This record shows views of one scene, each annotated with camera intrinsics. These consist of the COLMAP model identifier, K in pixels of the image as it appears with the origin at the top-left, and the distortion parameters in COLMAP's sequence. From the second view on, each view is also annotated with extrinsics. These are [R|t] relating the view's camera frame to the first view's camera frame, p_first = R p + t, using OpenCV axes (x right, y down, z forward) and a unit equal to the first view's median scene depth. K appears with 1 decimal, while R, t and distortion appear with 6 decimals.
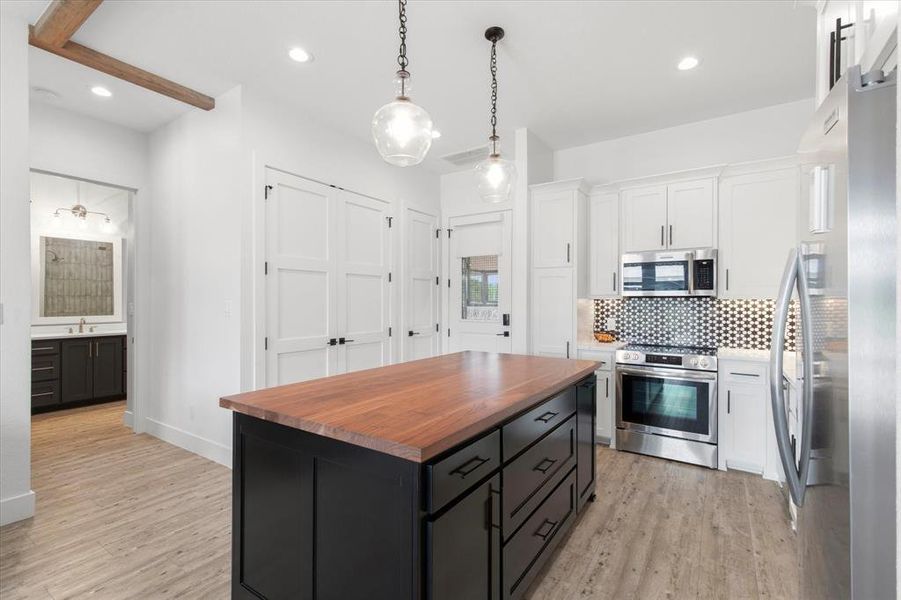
lens RADIAL K [[405.1, 0, 450.7], [0, 405.1, 302.5], [0, 0, 1]] dist [0.008284, -0.000305]
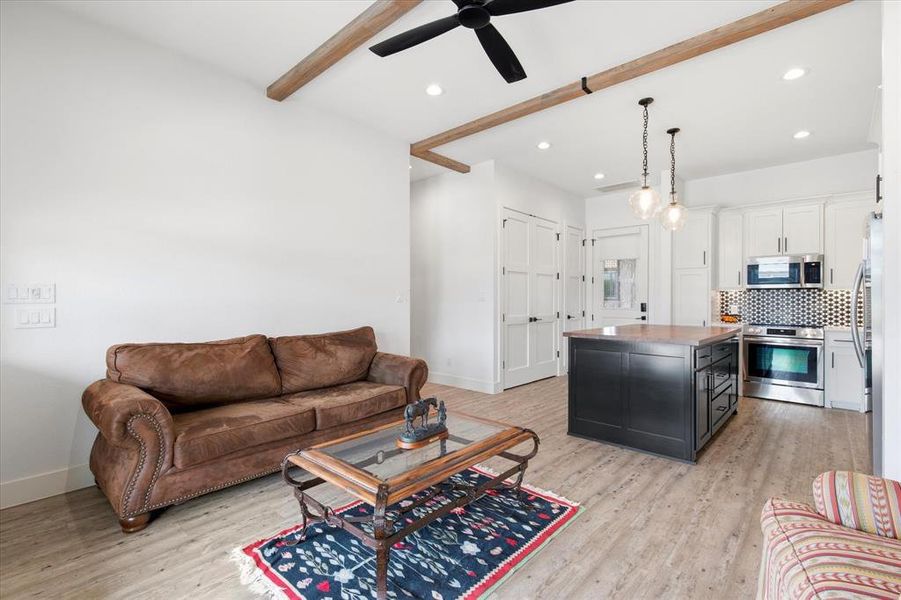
lens RADIAL K [[409.0, 0, 452.0], [0, 409.0, 299.6], [0, 0, 1]] dist [0.011257, -0.000381]
pose [[0.988565, 0.001748, -0.150784, -0.378478], [-0.002346, 0.999990, -0.003789, 0.031811], [0.150776, 0.004099, 0.988559, -0.572745]]
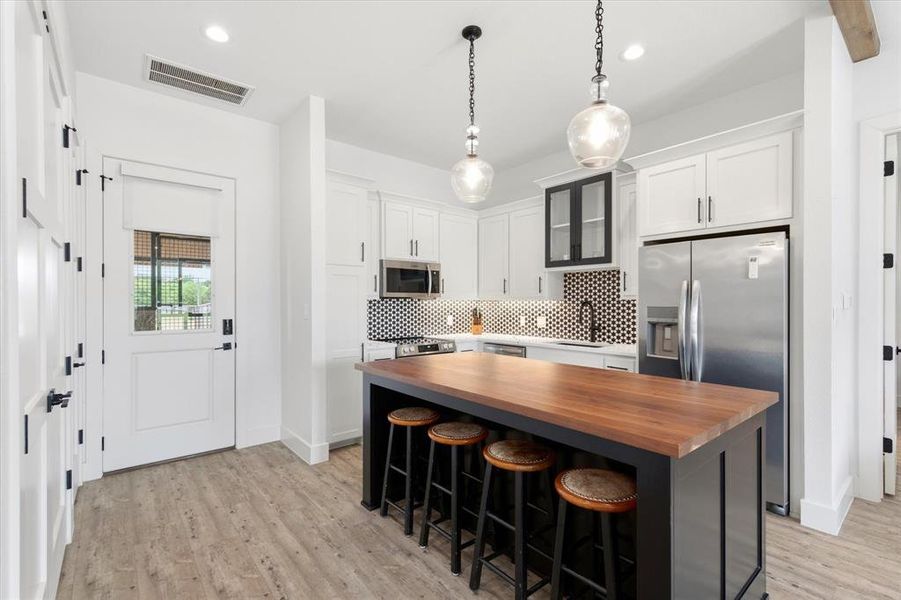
lens RADIAL K [[405.1, 0, 450.7], [0, 405.1, 302.5], [0, 0, 1]] dist [0.008284, -0.000305]
pose [[0.288908, -0.001901, 0.957355, -0.605377], [0.004303, 0.999991, 0.000687, -0.000747], [-0.957347, 0.003921, 0.288913, 0.535601]]
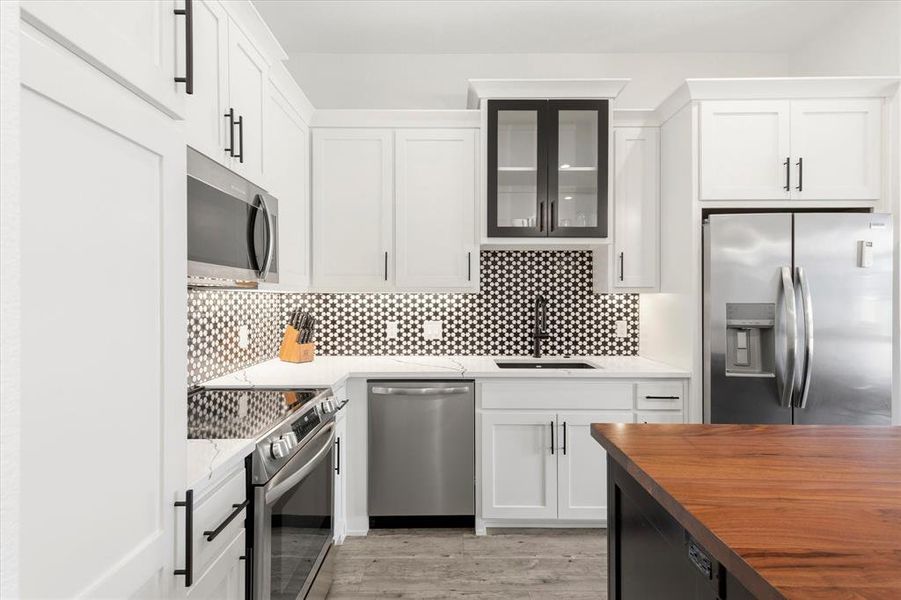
lens RADIAL K [[416.1, 0, 448.1], [0, 416.1, 298.0], [0, 0, 1]] dist [0.012584, -0.000169]
pose [[-0.552834, -0.000952, 0.833291, 0.050552], [0.001408, 0.999997, 0.002077, 0.001199], [-0.833290, 0.002321, -0.552831, 1.049681]]
